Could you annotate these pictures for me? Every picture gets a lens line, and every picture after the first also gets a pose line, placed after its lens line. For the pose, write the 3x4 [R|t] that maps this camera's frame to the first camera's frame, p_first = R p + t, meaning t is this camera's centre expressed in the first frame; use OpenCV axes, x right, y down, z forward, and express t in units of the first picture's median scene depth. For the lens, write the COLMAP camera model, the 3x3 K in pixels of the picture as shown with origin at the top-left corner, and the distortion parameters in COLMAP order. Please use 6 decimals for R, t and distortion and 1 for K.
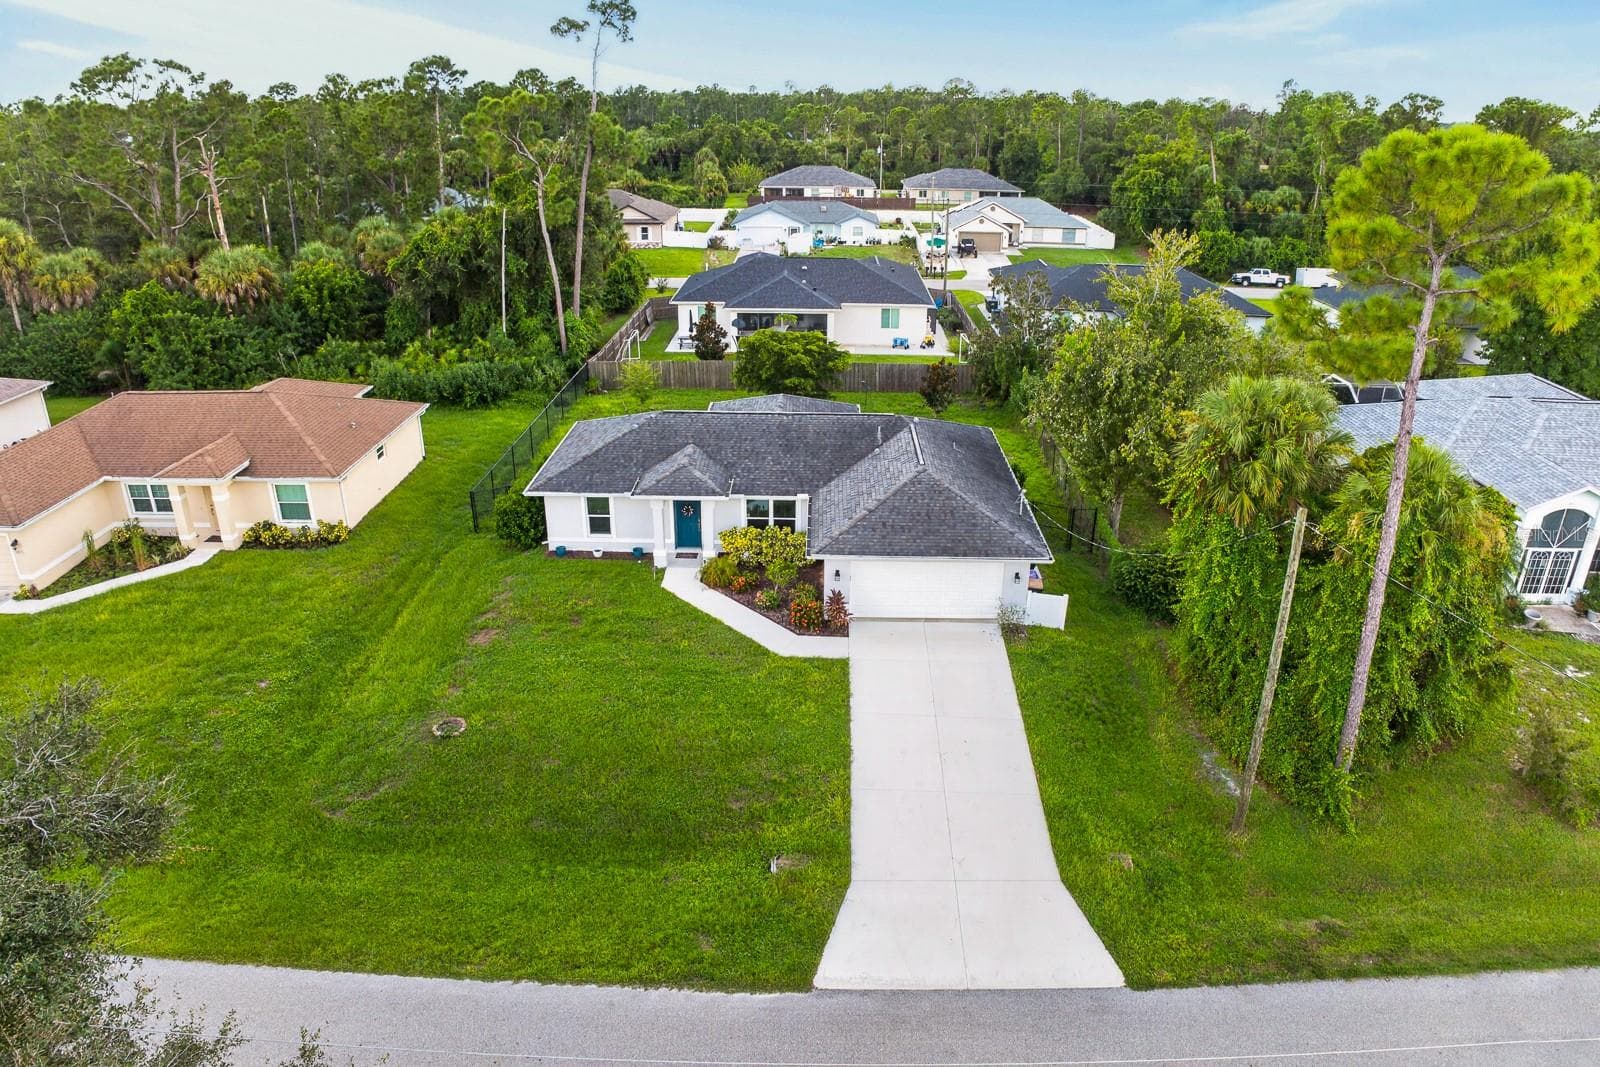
lens RADIAL K [[958.0, 0, 800.0], [0, 958.0, 533.5], [0, 0, 1]] dist [-0.095421, 0.000417]
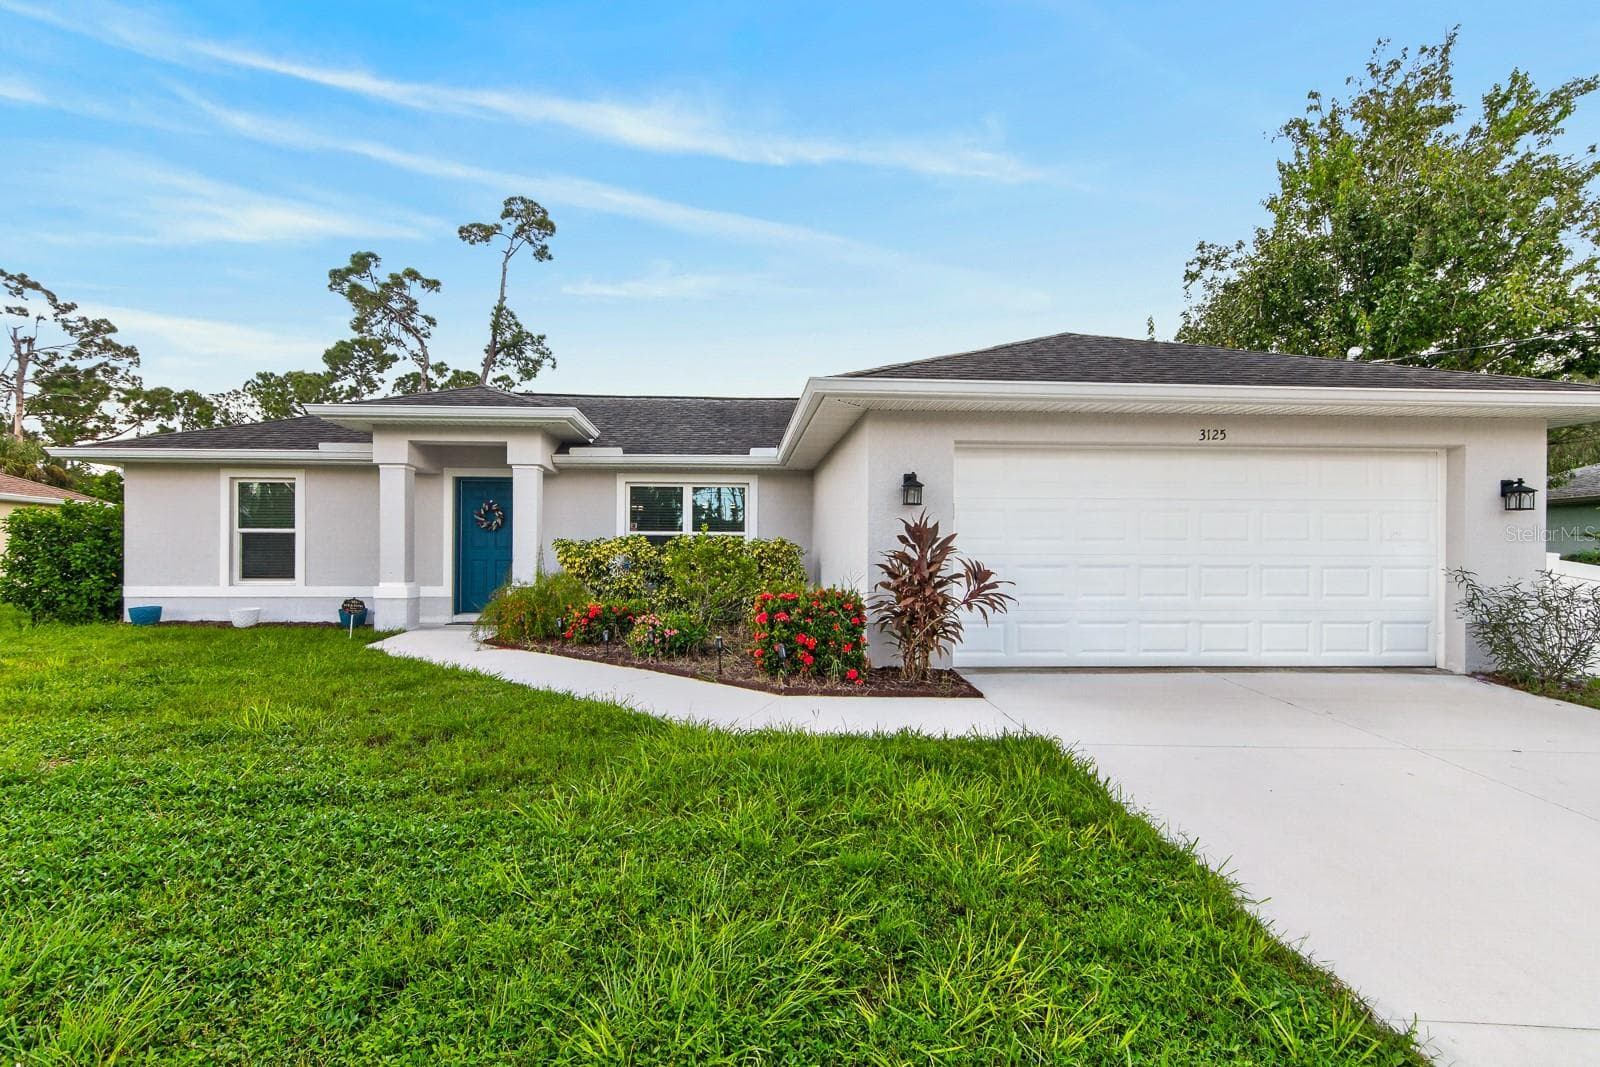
lens RADIAL K [[790.6, 0, 792.4], [0, 790.6, 552.9], [0, 0, 1]] dist [0.012798, 0.000422]
pose [[0.995449, 0.004532, 0.095190, -0.016739], [0.031003, 0.929131, -0.368448, 0.127795], [-0.090113, 0.369723, 0.924762, 0.682033]]
